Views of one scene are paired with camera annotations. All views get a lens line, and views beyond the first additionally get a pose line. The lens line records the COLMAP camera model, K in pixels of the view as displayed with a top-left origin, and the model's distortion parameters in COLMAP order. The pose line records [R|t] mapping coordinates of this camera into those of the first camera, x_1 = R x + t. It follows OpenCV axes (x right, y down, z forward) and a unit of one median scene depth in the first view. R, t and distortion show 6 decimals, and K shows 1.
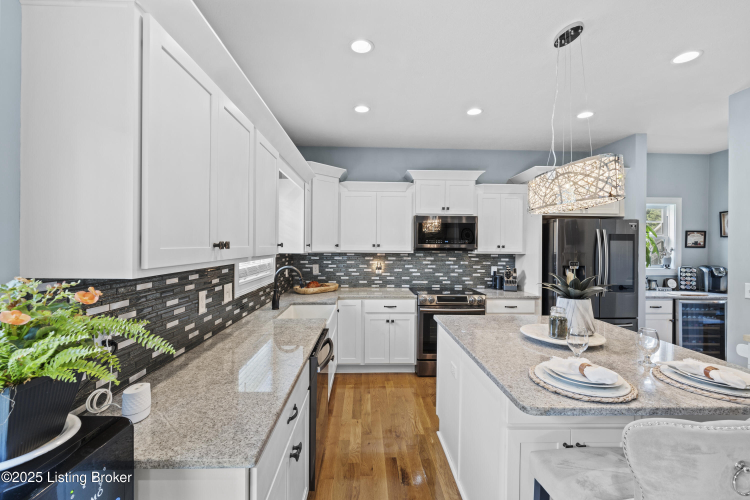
lens RADIAL K [[325.4, 0, 378.4], [0, 325.4, 246.3], [0, 0, 1]] dist [-0.001812, -0.000121]
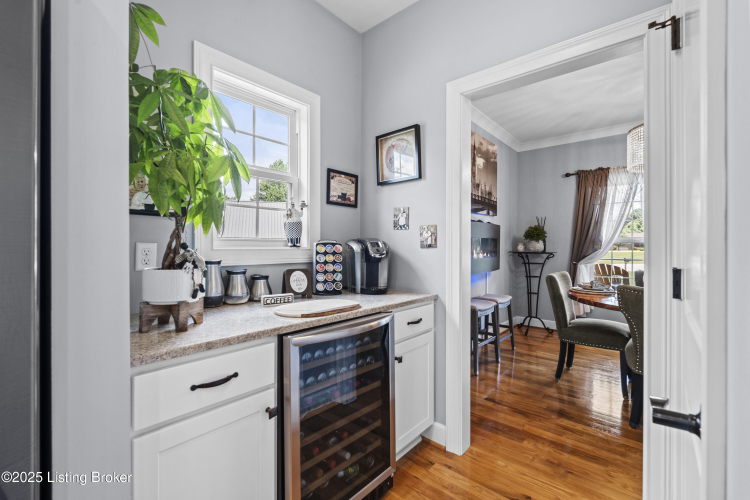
lens RADIAL K [[325.4, 0, 376.3], [0, 325.4, 249.2], [0, 0, 1]] dist [-0.001812, -0.000121]
pose [[0.675306, -0.009526, 0.737476, 0.668842], [0.006097, 0.999955, 0.007334, 0.071454], [-0.737513, -0.000457, 0.675333, 0.651085]]
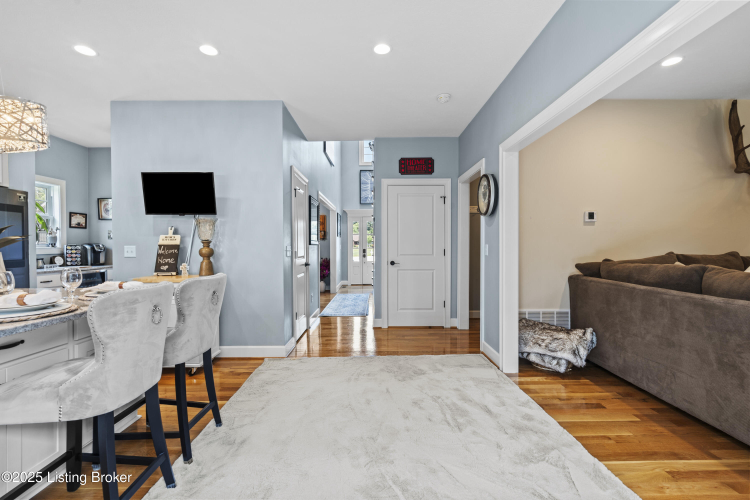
lens RADIAL K [[325.4, 0, 374.4], [0, 325.4, 248.8], [0, 0, 1]] dist [-0.001812, -0.000121]
pose [[0.025445, -0.015075, 0.999563, -0.117405], [0.008041, 0.999857, 0.014875, 0.069507], [-0.999644, 0.007659, 0.025563, -0.043815]]
